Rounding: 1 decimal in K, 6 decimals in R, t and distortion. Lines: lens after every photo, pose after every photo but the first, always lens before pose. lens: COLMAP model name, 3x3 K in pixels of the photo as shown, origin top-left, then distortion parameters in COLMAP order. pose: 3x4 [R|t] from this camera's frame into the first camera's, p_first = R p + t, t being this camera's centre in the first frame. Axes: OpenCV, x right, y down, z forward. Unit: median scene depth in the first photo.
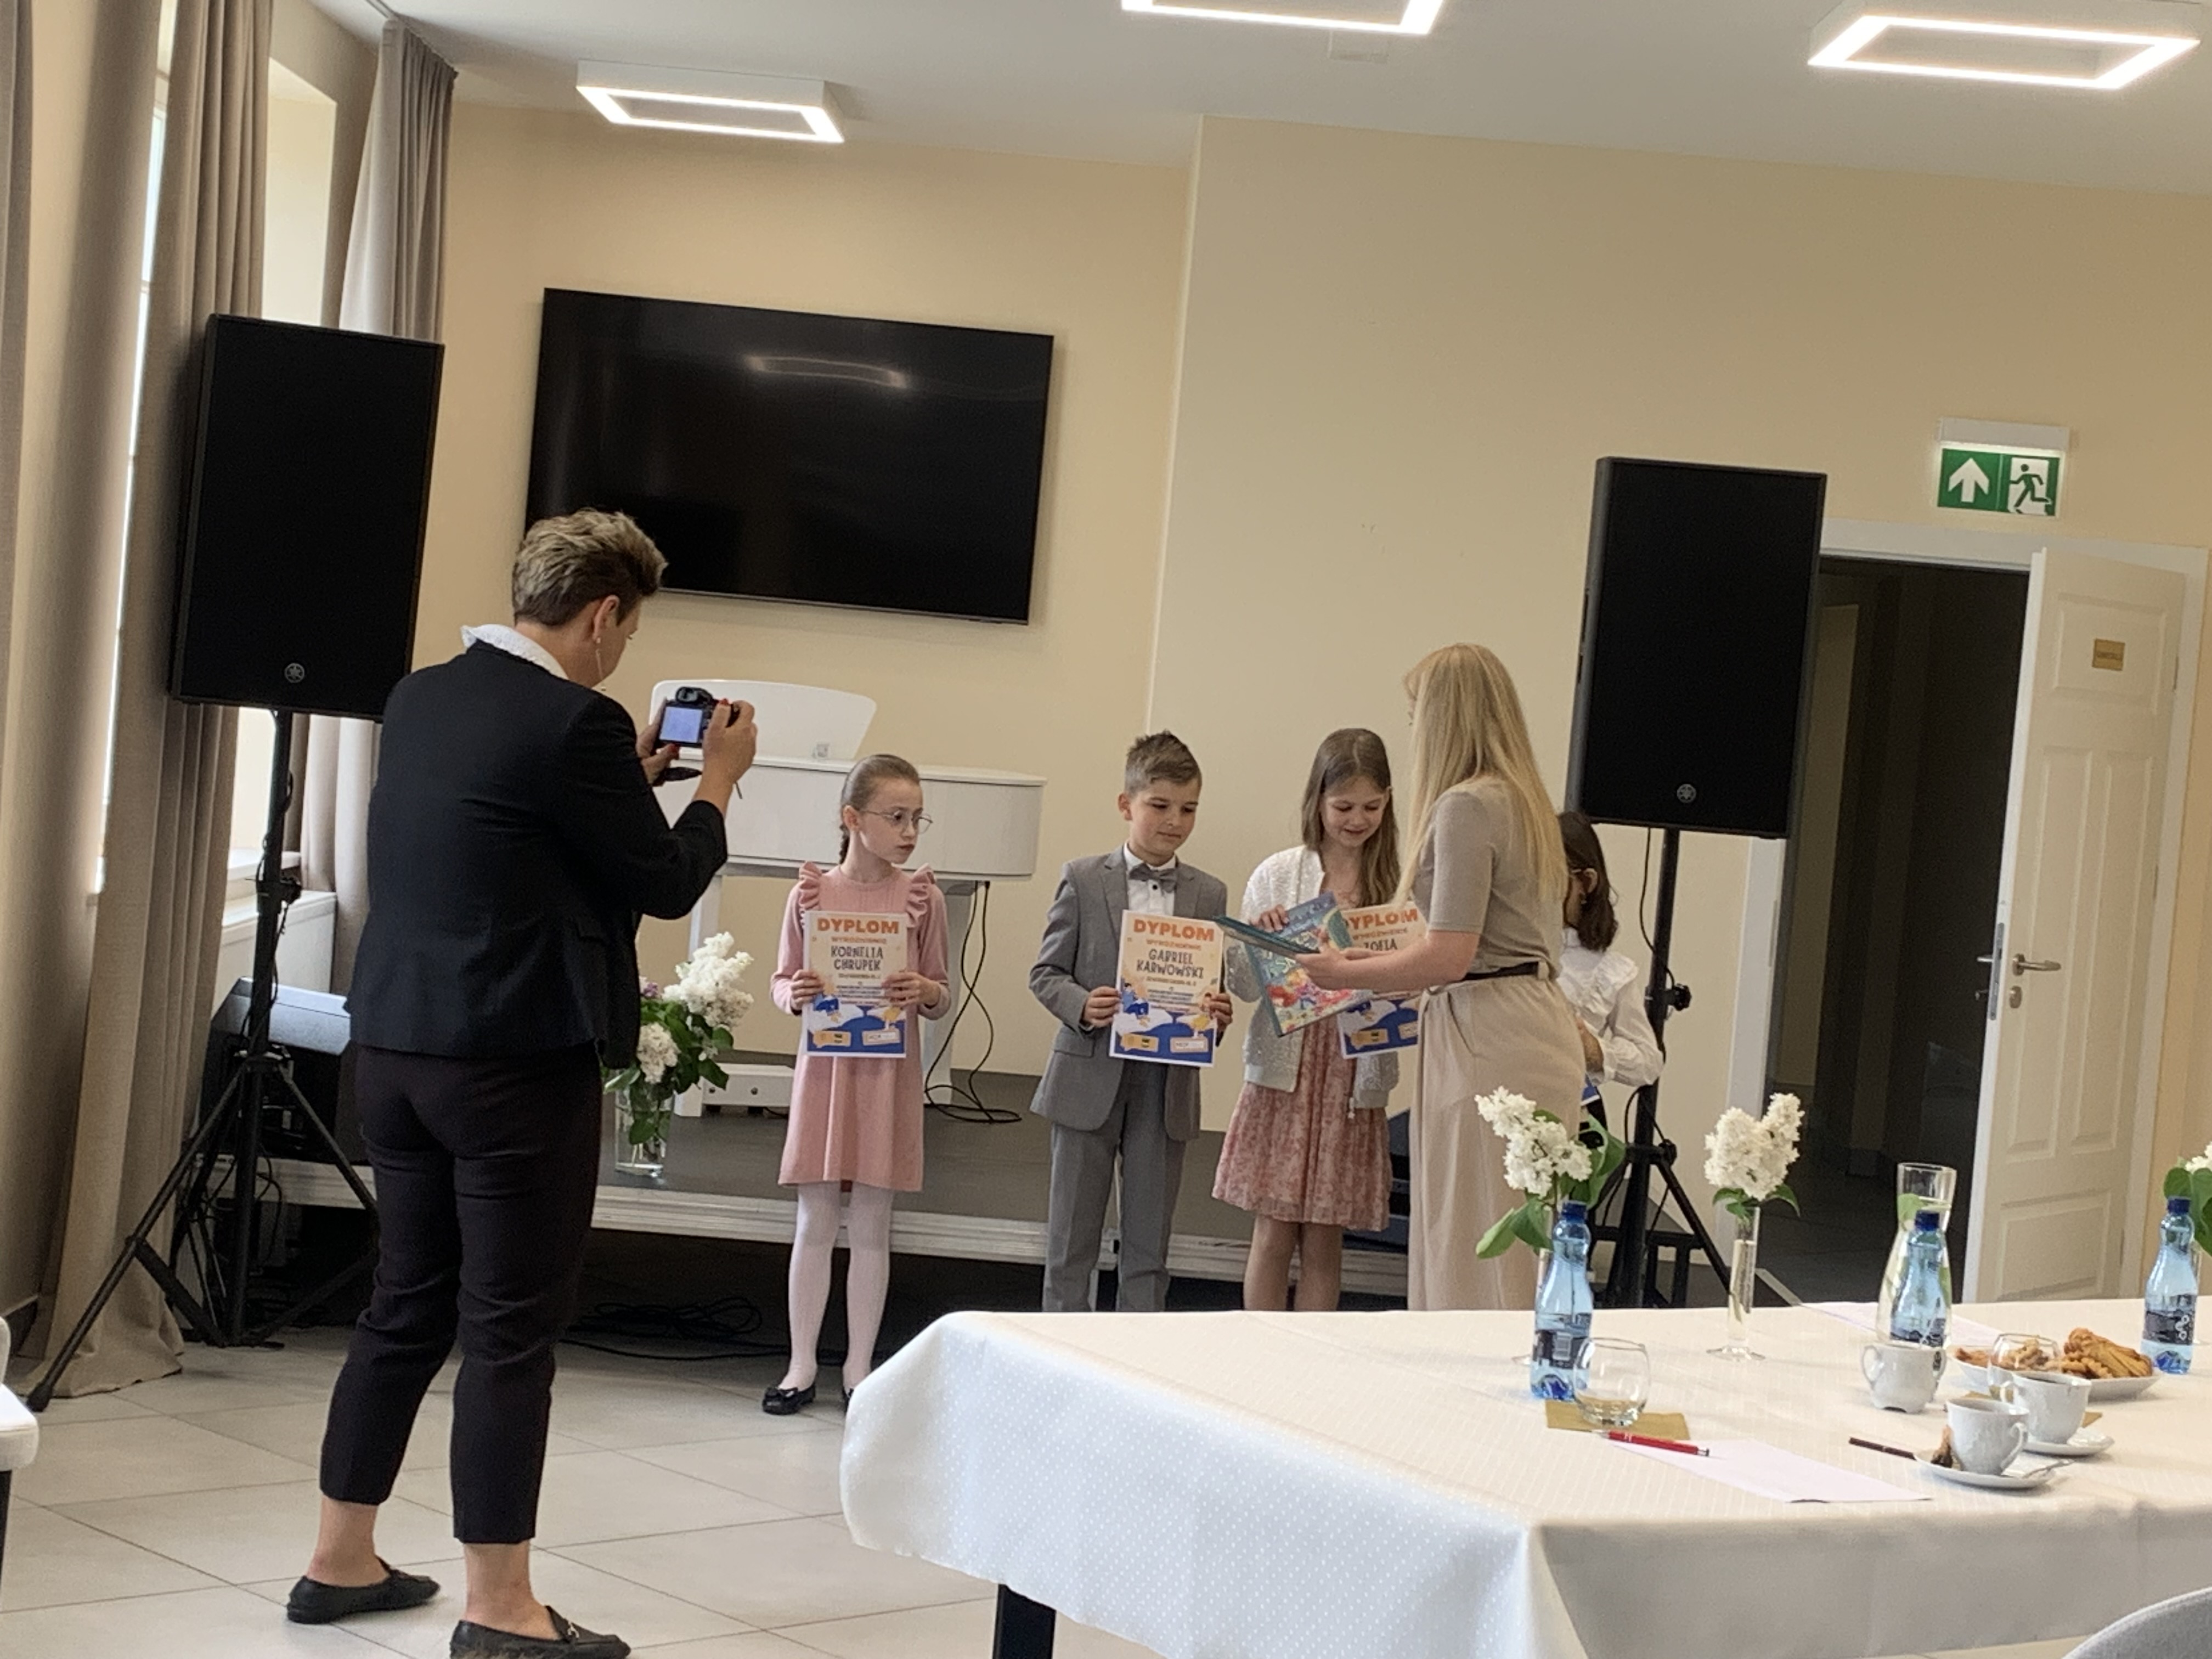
lens RADIAL K [[4095.3, 0, 1106.0], [0, 4095.3, 829.5], [0, 0, 1]] dist [0.000384, -0.163646]
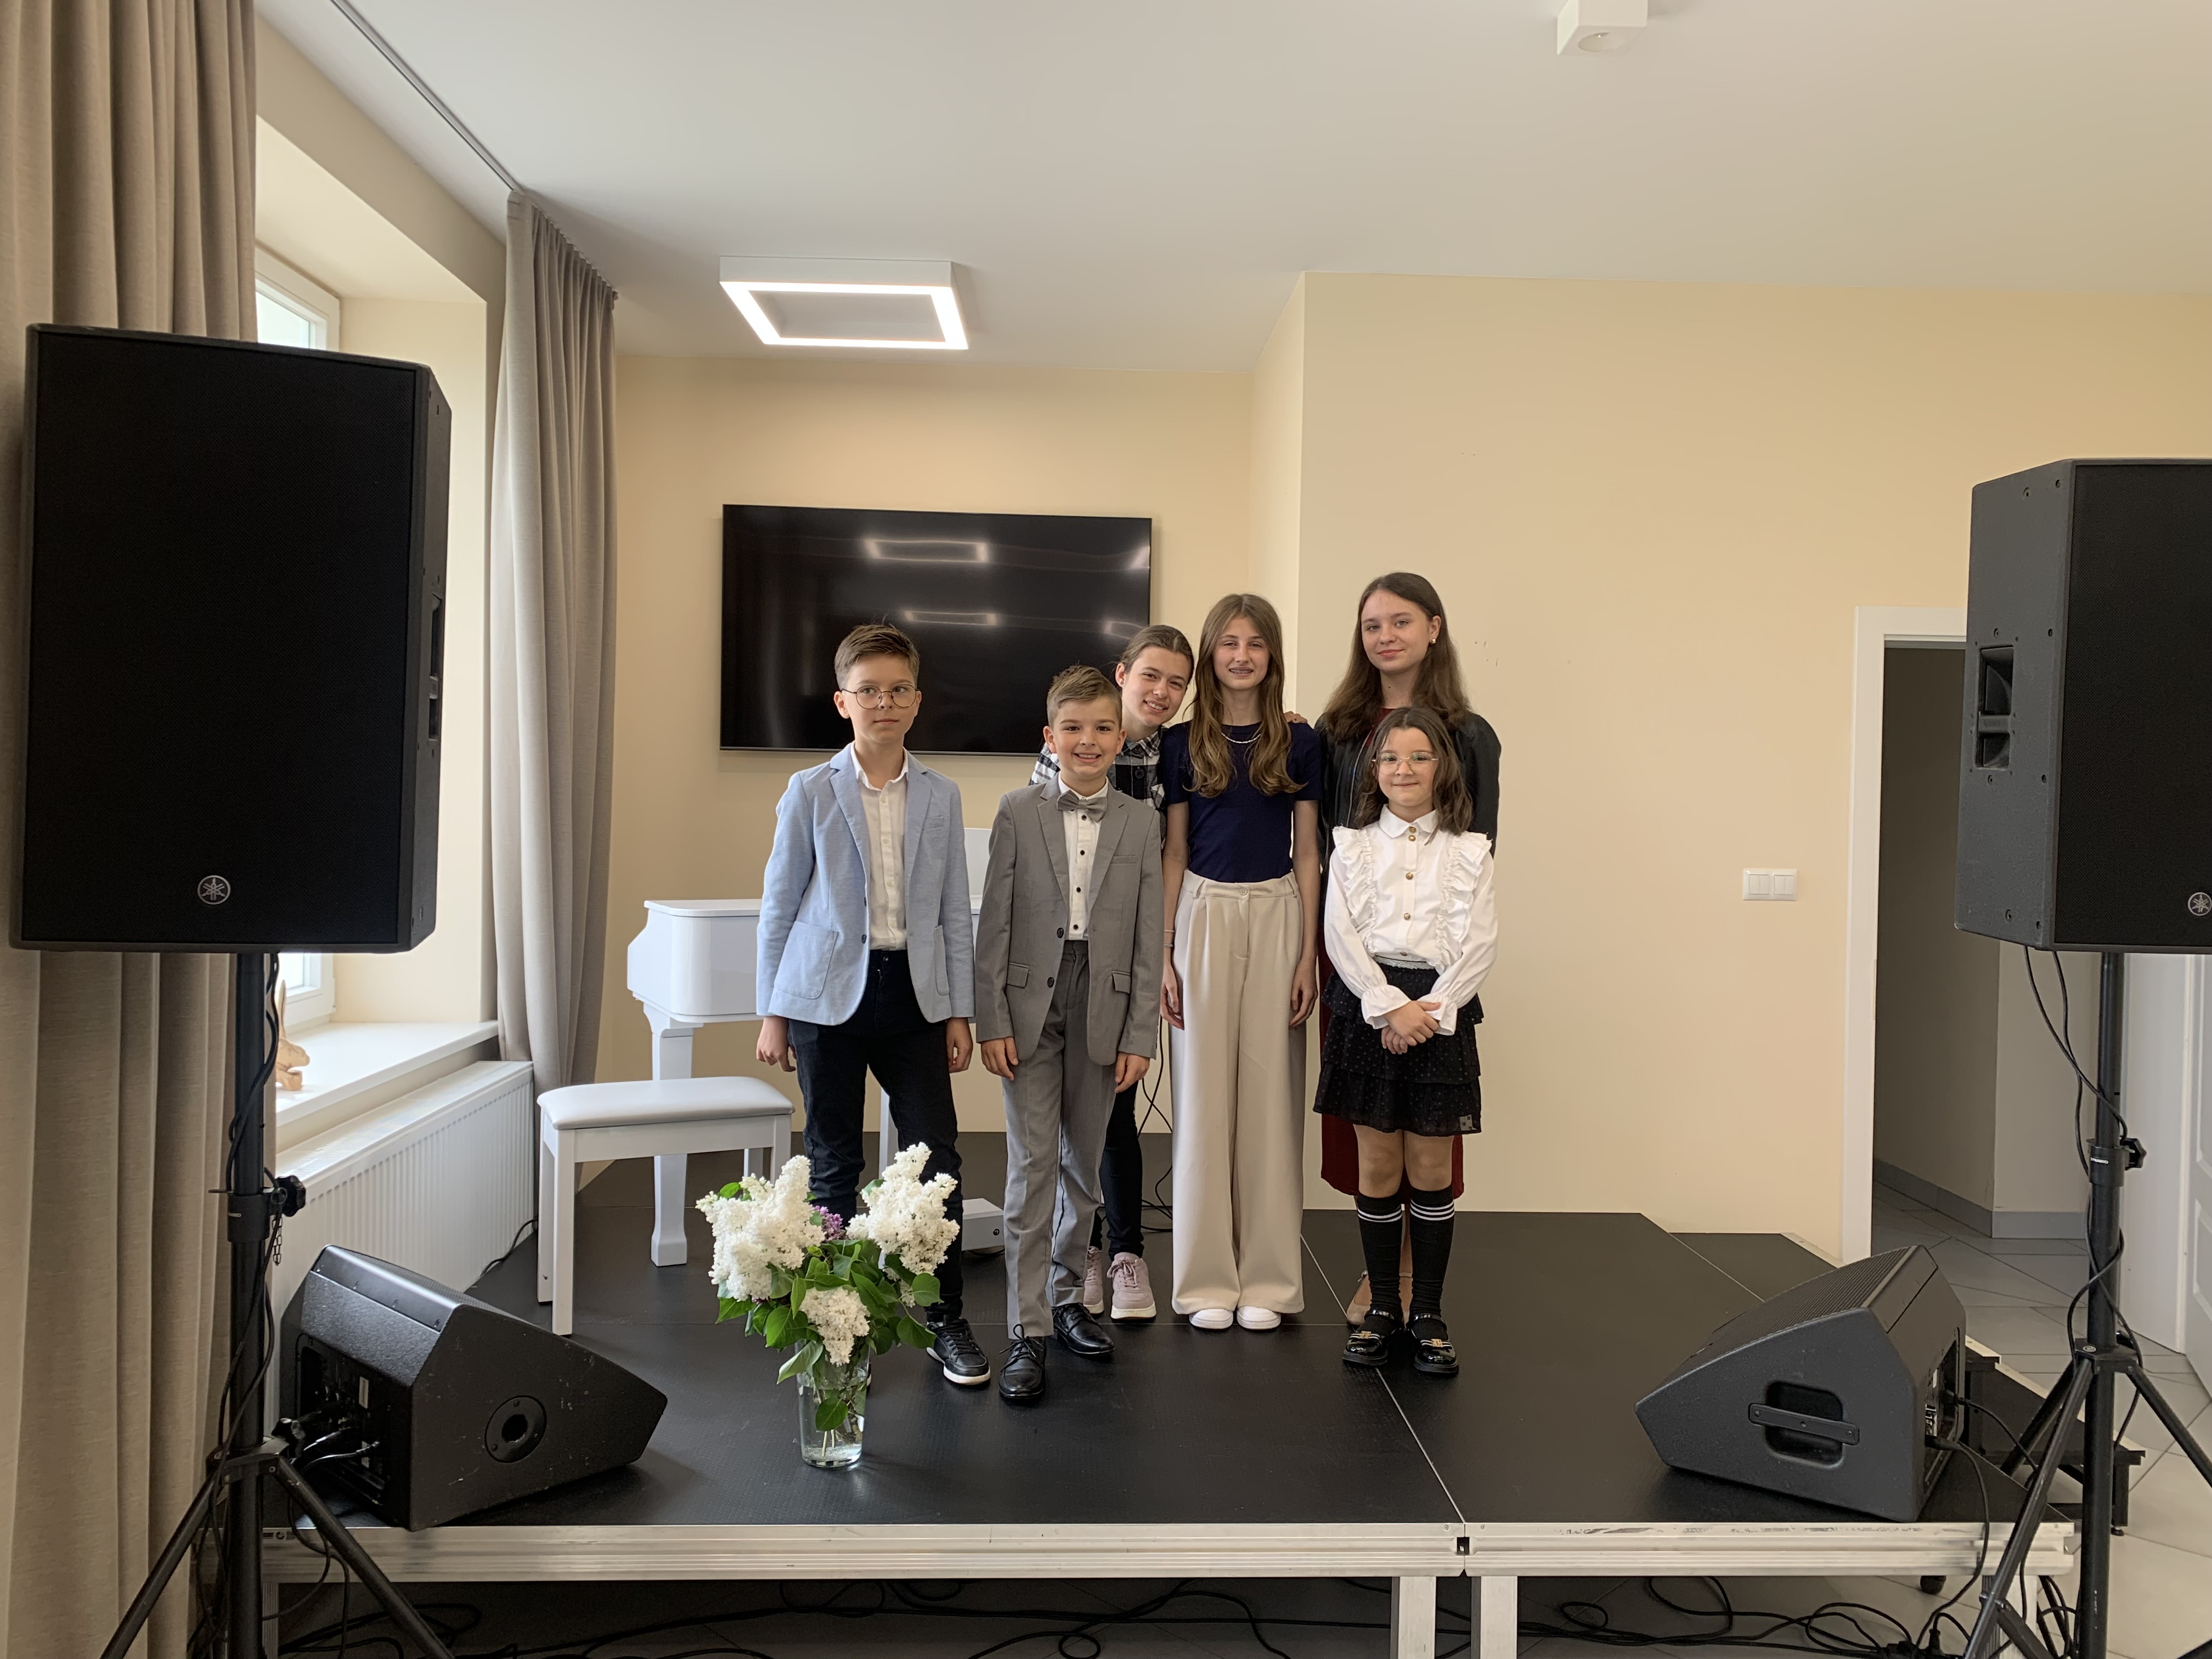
lens RADIAL K [[1644.5, 0, 1138.2], [0, 1644.5, 820.1], [0, 0, 1]] dist [0.062859, -0.240289]
pose [[0.996198, -0.071118, 0.050310, -0.048438], [0.072049, 0.997257, -0.016942, -0.024629], [-0.048967, 0.020502, 0.998590, 0.527422]]
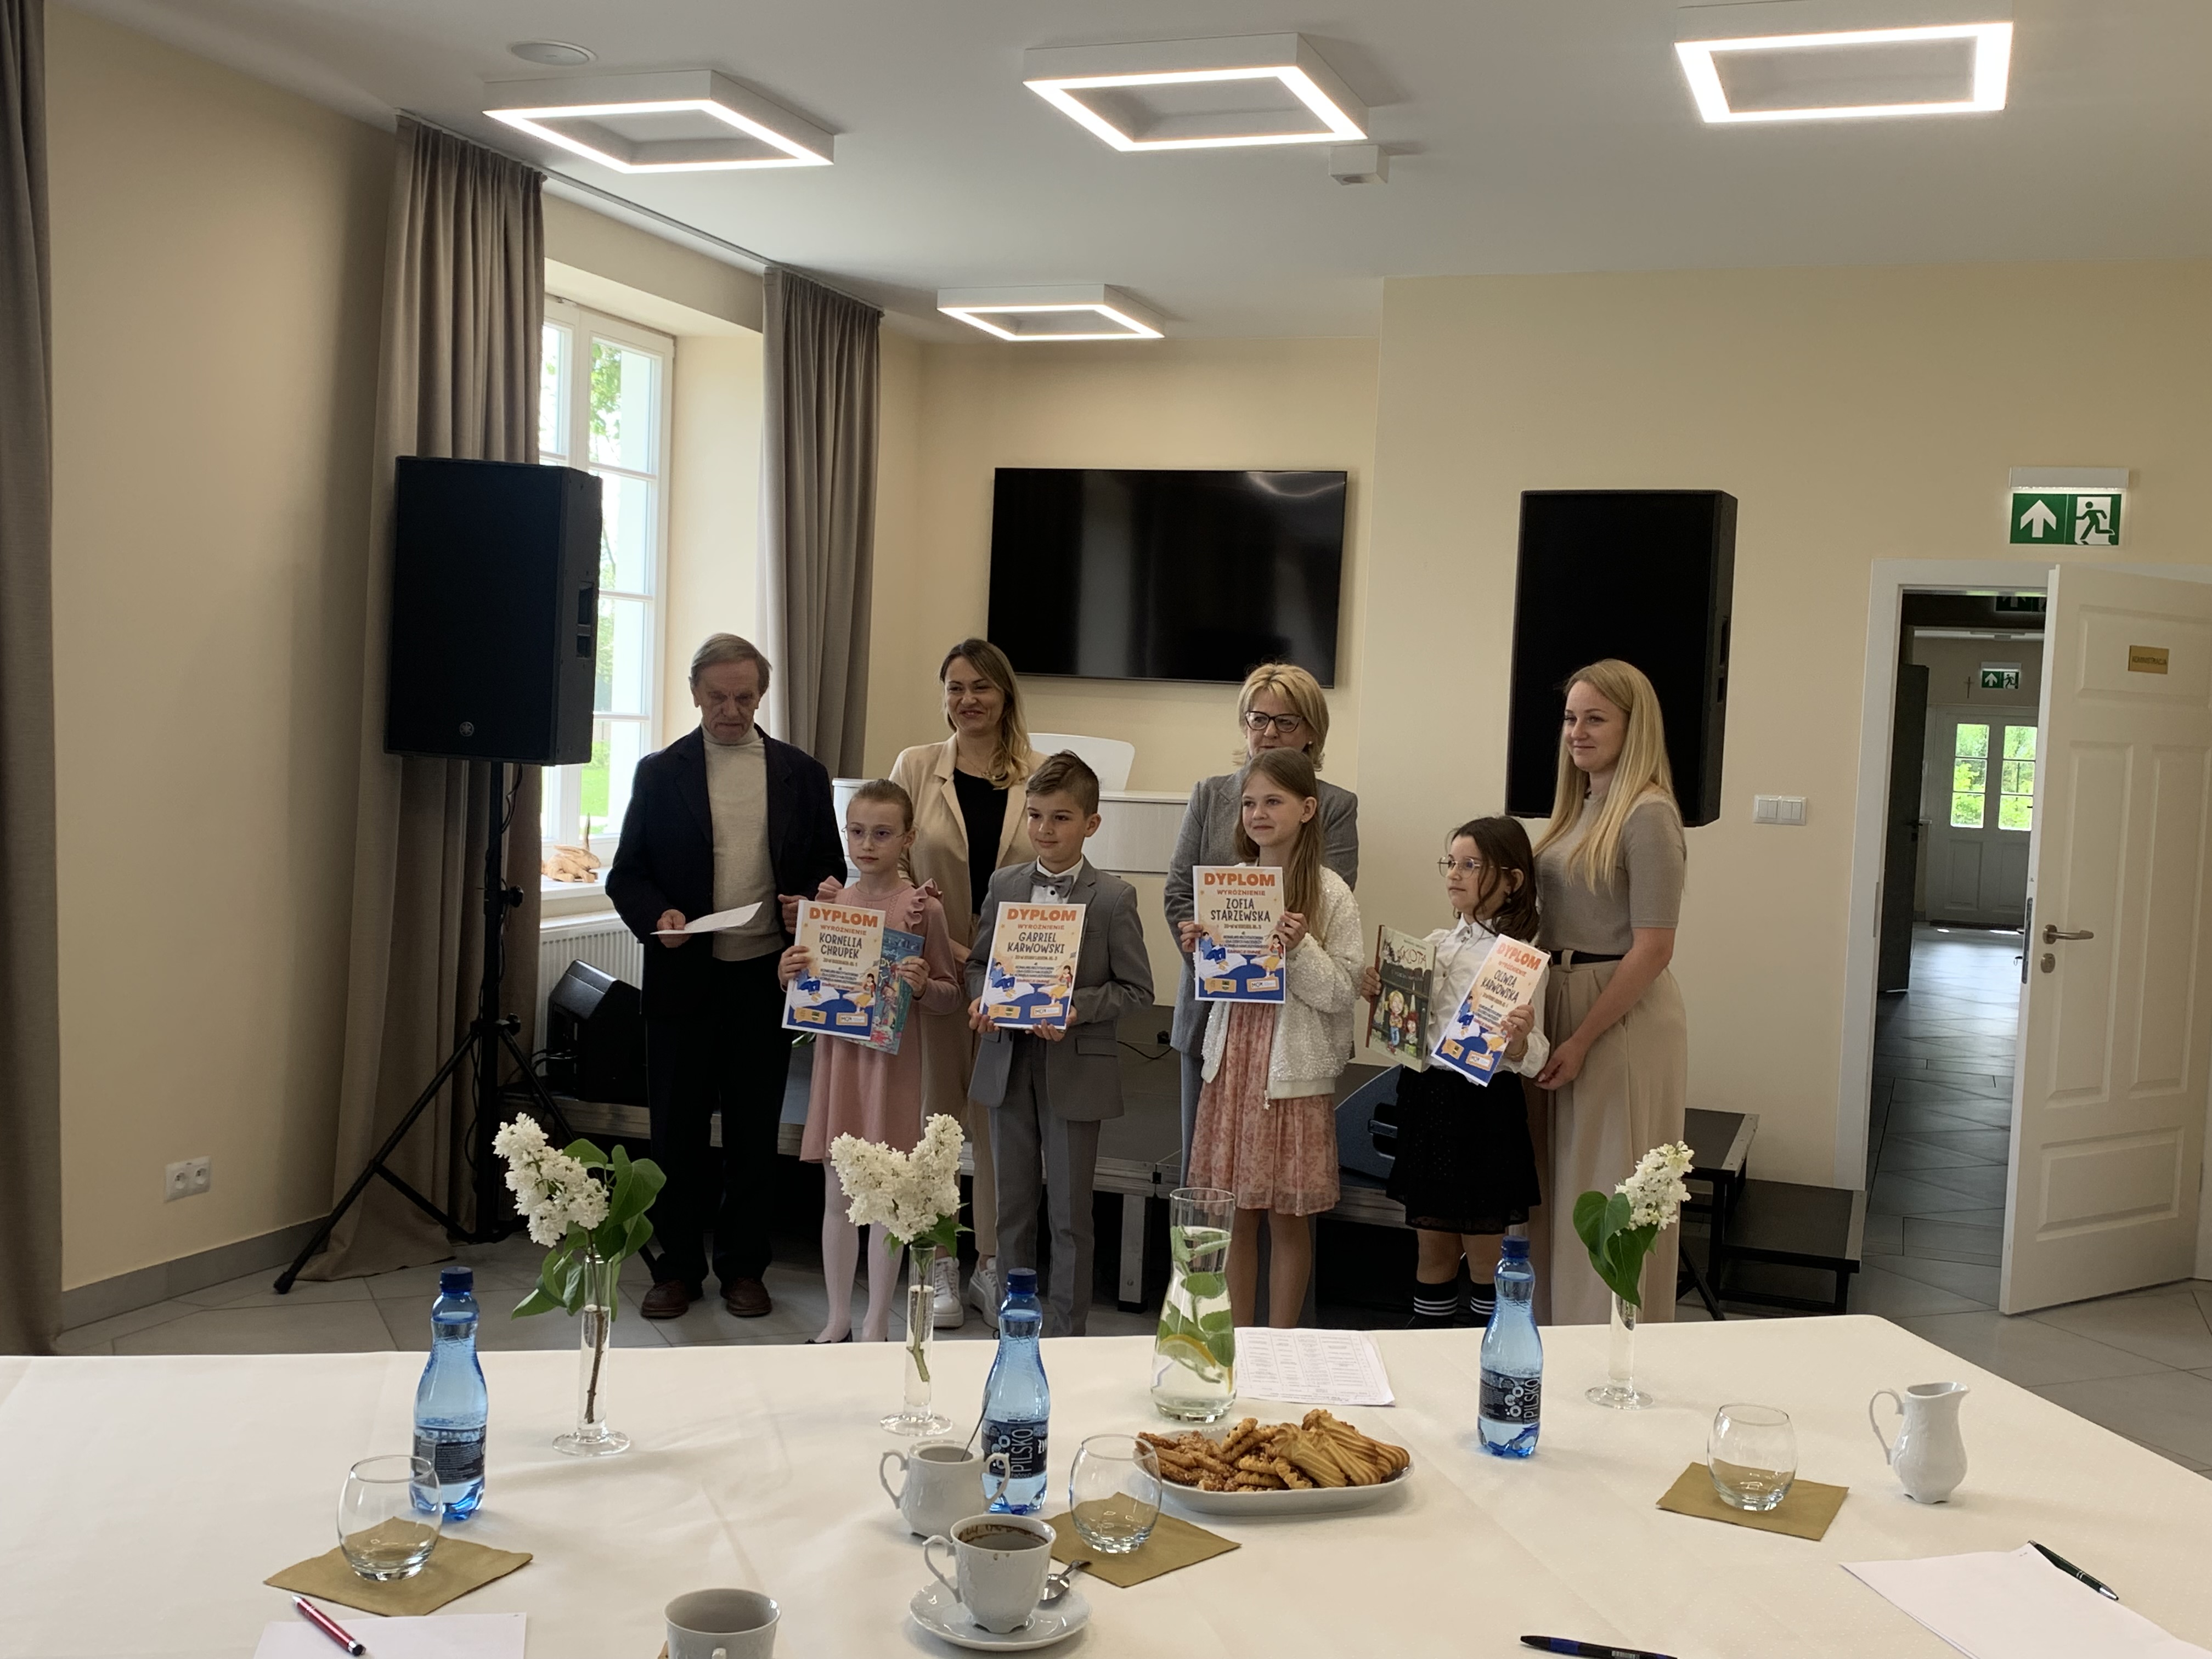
lens RADIAL K [[2248.4, 0, 1102.2], [0, 2248.4, 875.3], [0, 0, 1]] dist [0.133839, -0.480554]
pose [[0.936342, -0.019949, -0.350523, 0.173603], [0.022536, 0.999741, 0.003300, 0.007647], [0.350366, -0.010989, 0.936548, 0.281181]]
